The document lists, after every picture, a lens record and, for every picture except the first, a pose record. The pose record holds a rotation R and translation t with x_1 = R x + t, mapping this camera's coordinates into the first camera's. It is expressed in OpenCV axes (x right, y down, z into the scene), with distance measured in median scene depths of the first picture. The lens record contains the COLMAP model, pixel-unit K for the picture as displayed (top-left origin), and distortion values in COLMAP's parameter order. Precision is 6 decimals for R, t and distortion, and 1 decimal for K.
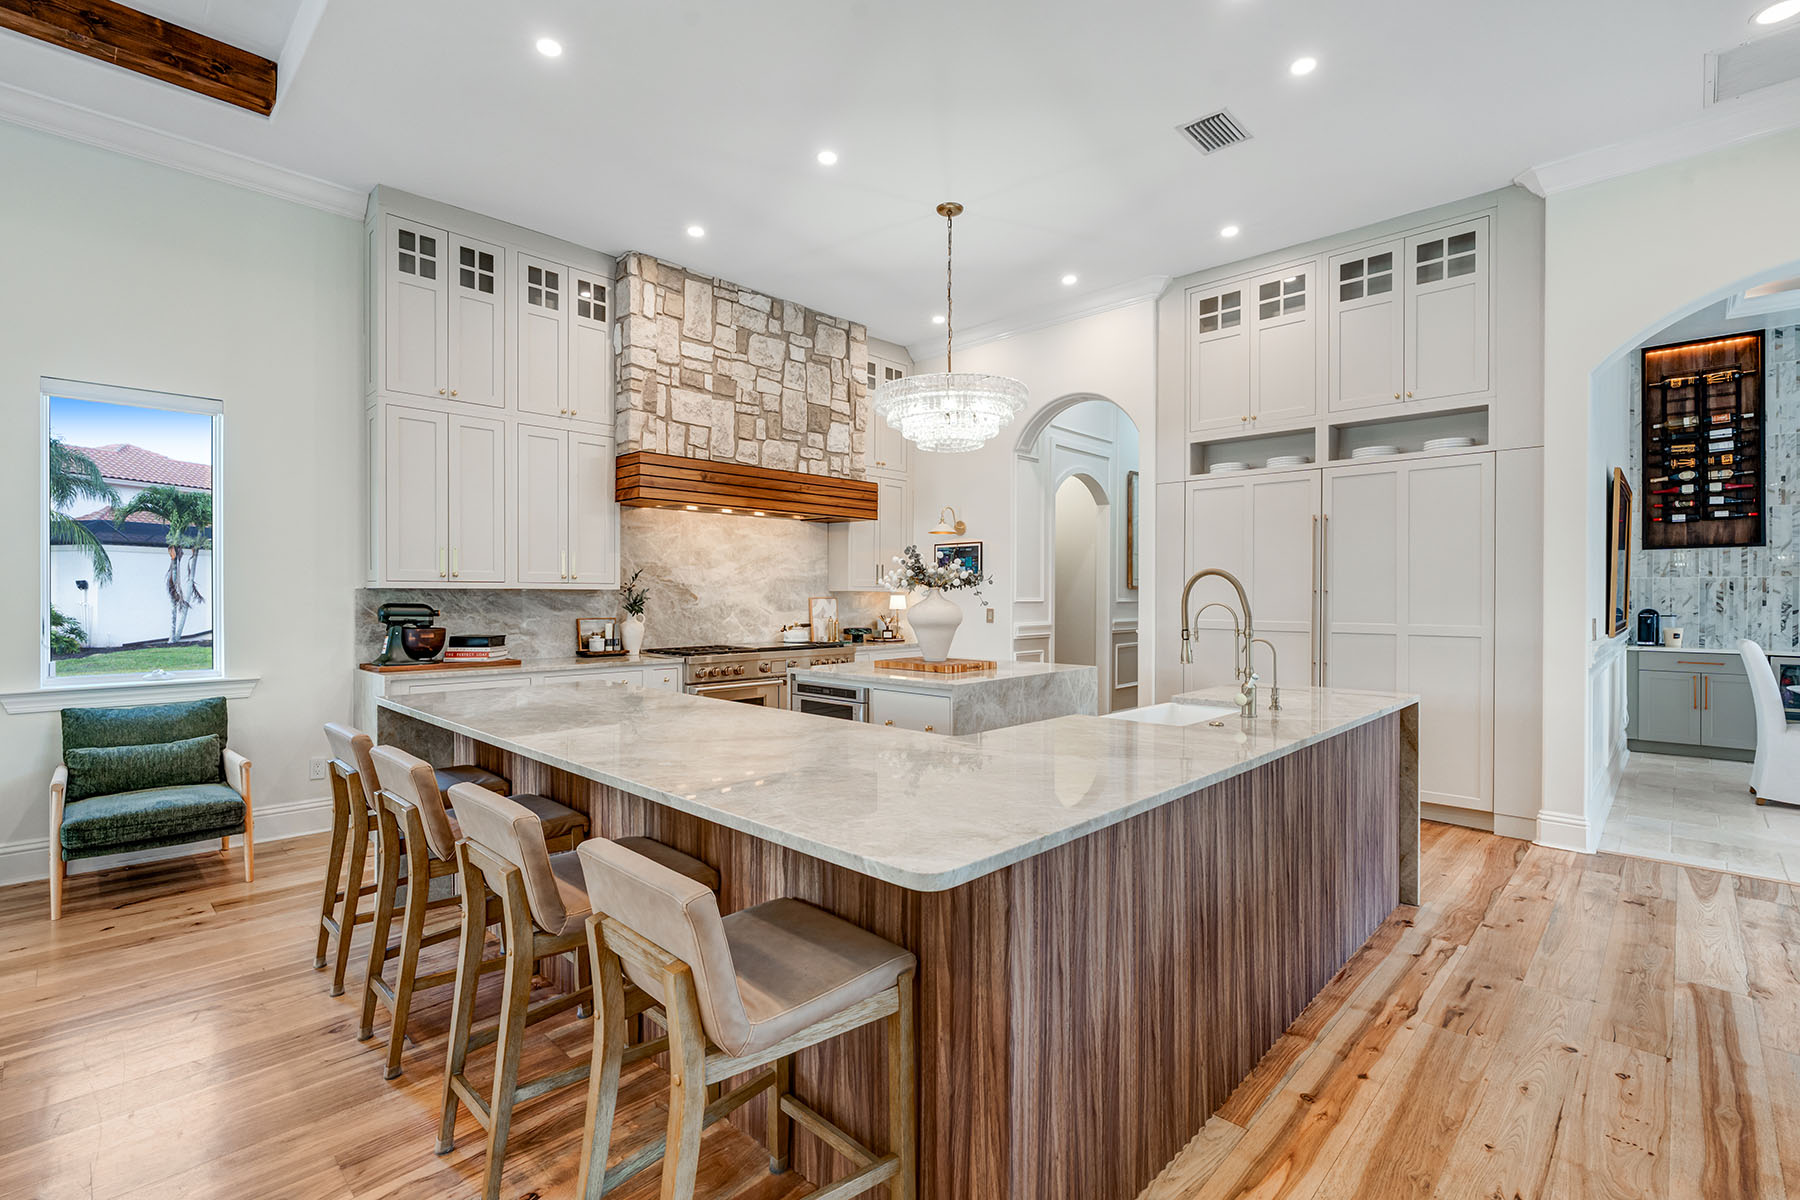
lens RADIAL K [[816.5, 0, 903.2], [0, 816.5, 597.2], [0, 0, 1]] dist [-0.005793, 0.001551]
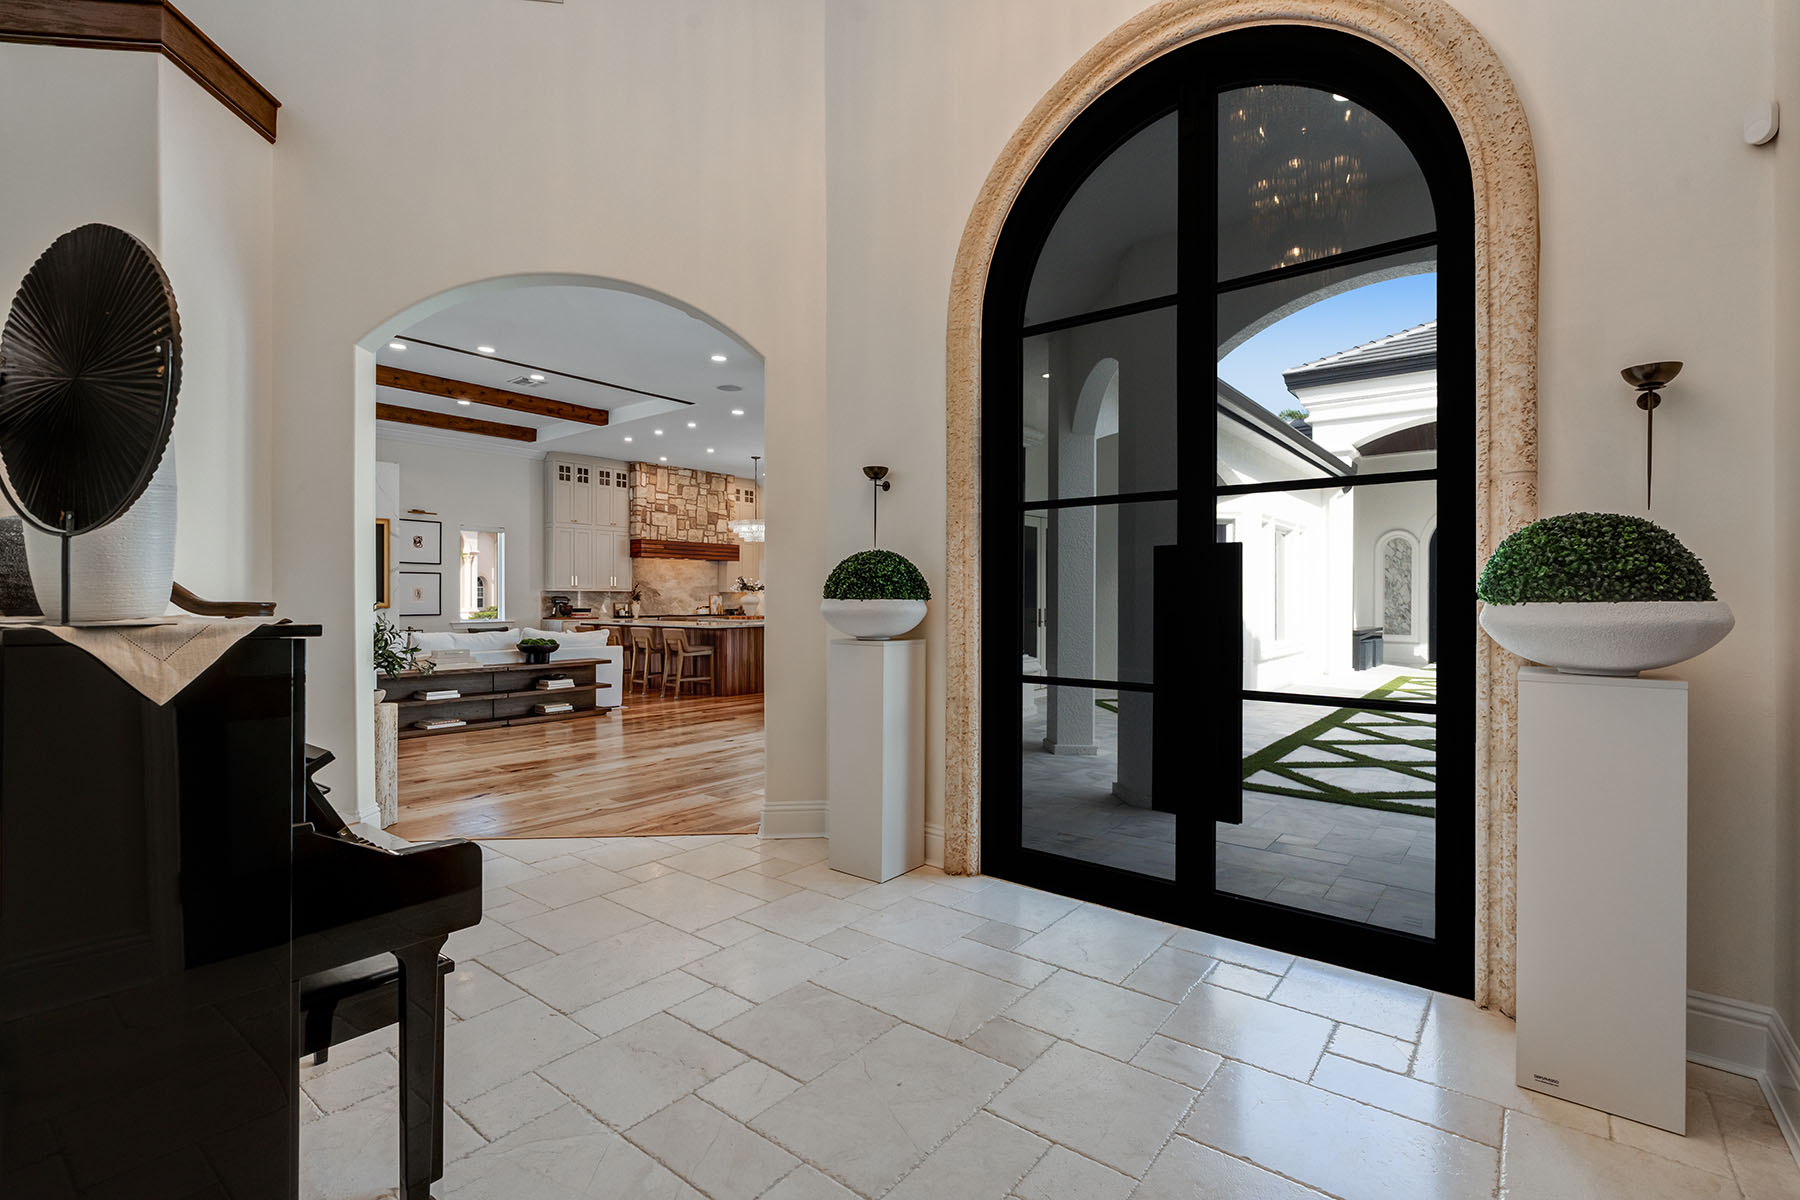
lens RADIAL K [[830.3, 0, 900.0], [0, 830.3, 600.0], [0, 0, 1]] dist [0.017595, 0.000283]
pose [[0.996367, -0.000634, 0.085156, 0.244429], [0.000631, 1.000000, 0.000065, 0.016350], [-0.085156, -0.000011, 0.996368, -1.518004]]
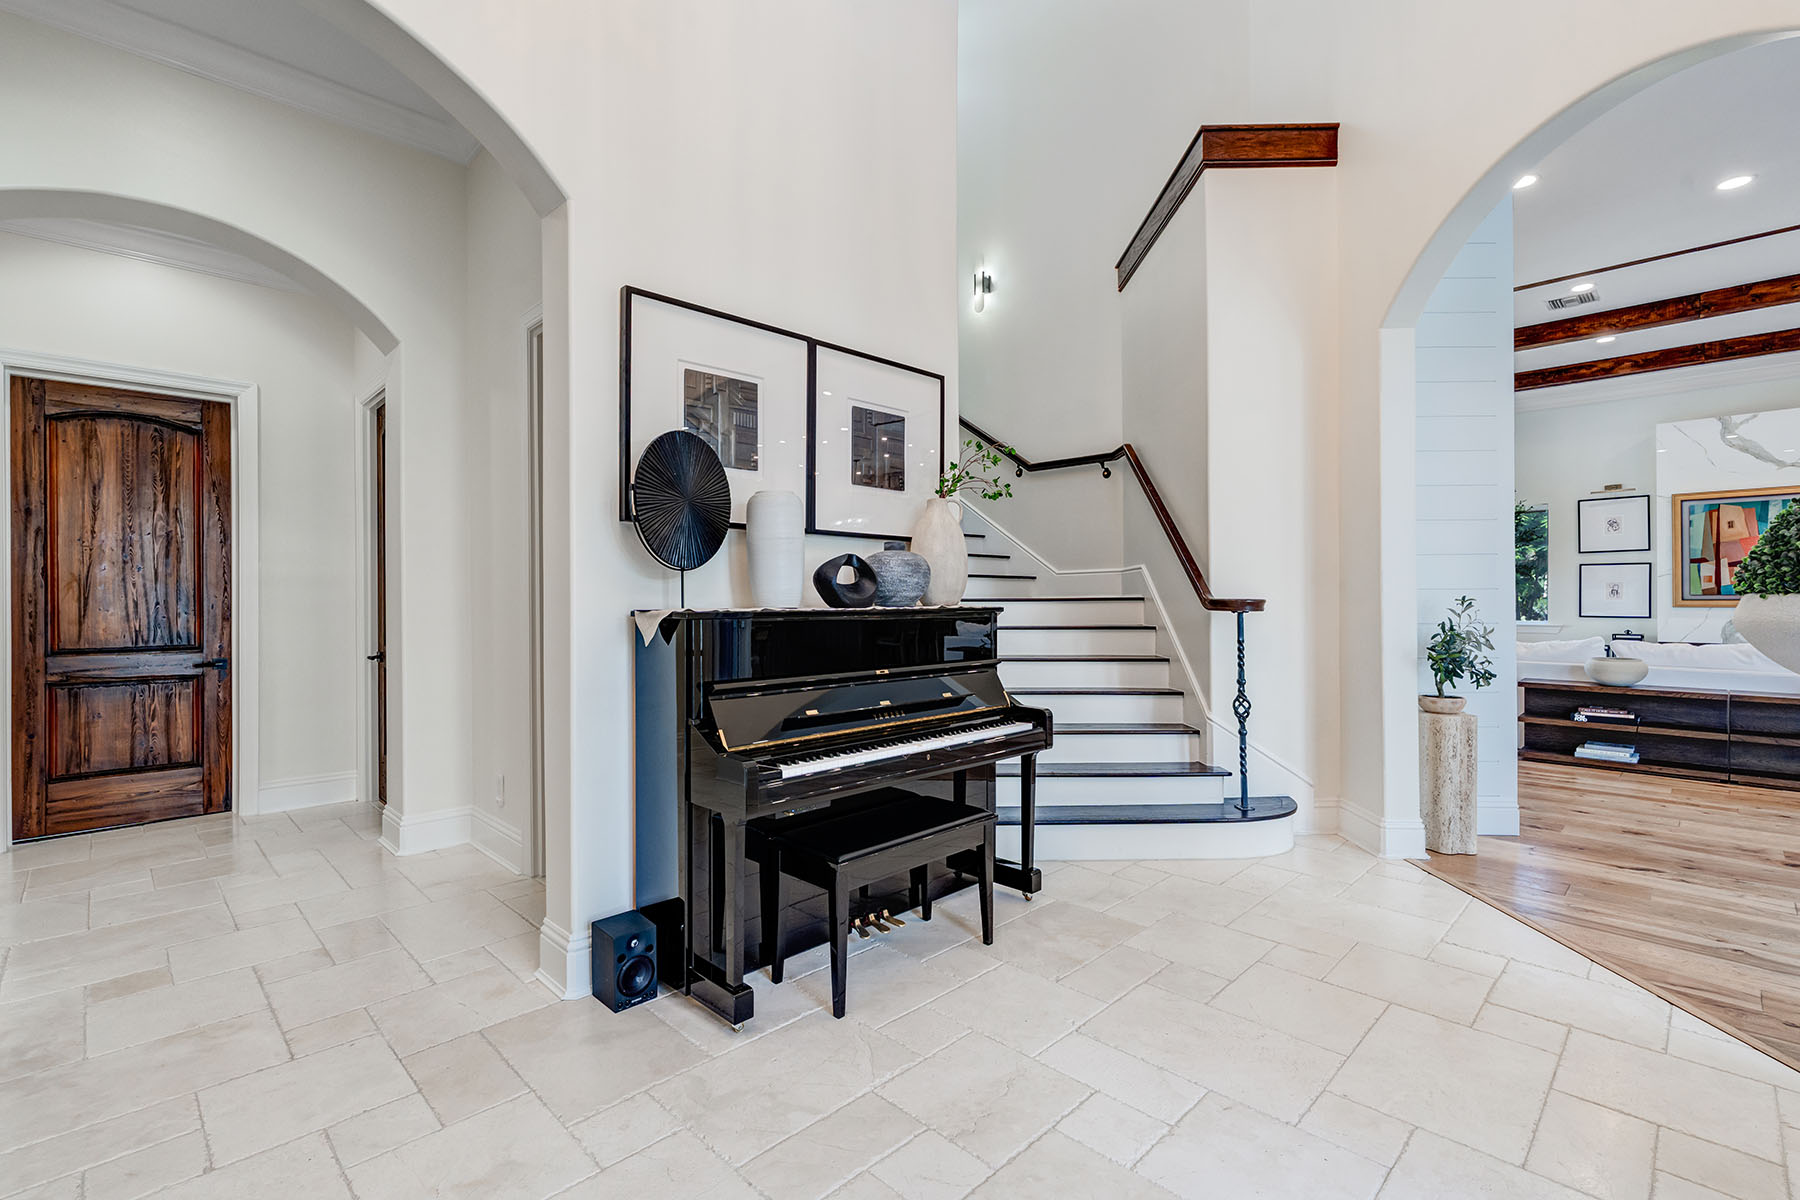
lens RADIAL K [[807.4, 0, 900.0], [0, 807.4, 600.0], [0, 0, 1]] dist [-0.005059, 0.001291]
pose [[-0.023054, 0.002521, -0.999731, 0.806443], [-0.000711, 0.999997, 0.002538, 0.013597], [0.999734, 0.000769, -0.023053, -0.746590]]
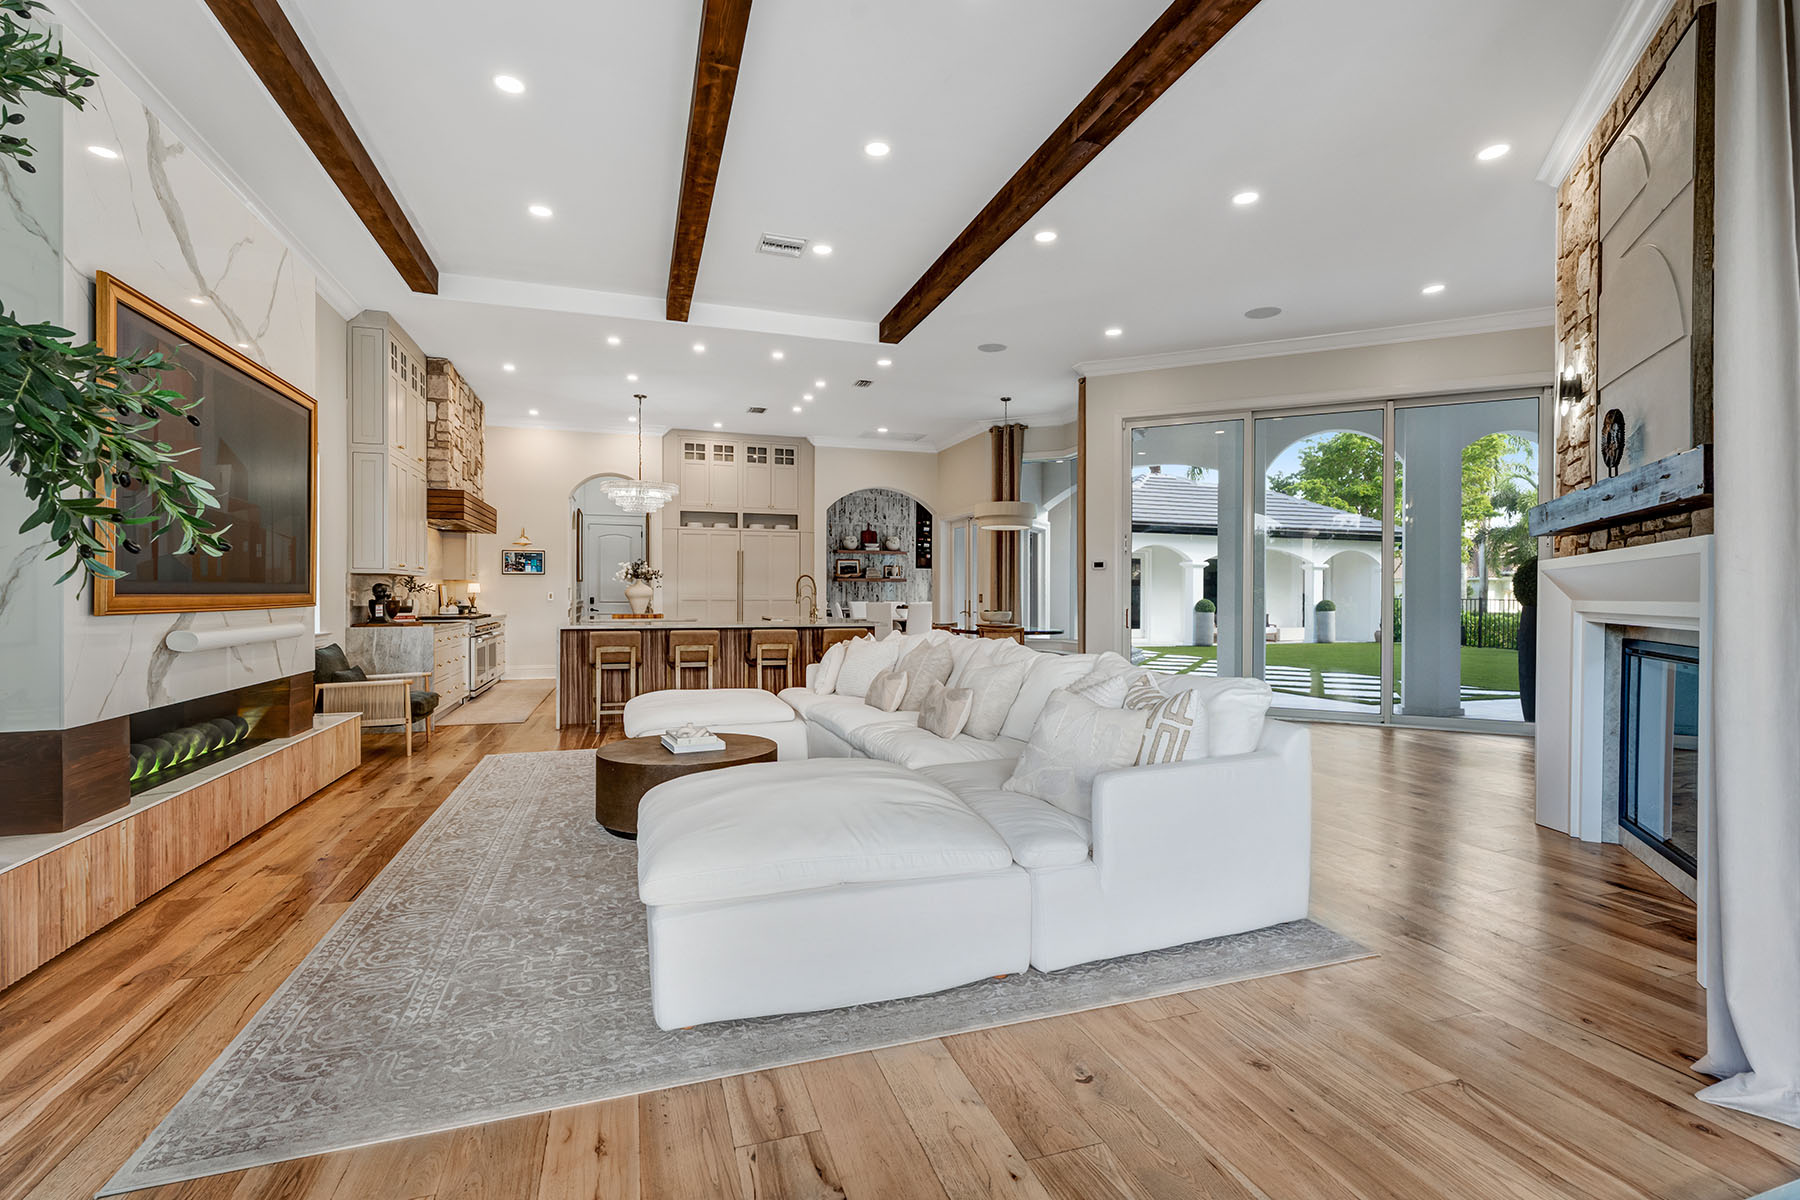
lens RADIAL K [[810.3, 0, 903.0], [0, 810.3, 599.1], [0, 0, 1]] dist [-0.002558, 0.000193]
pose [[0.462449, -0.007259, 0.886616, -1.155342], [0.002984, 0.999974, 0.006631, 0.021615], [-0.886641, -0.000421, 0.462458, -0.429270]]
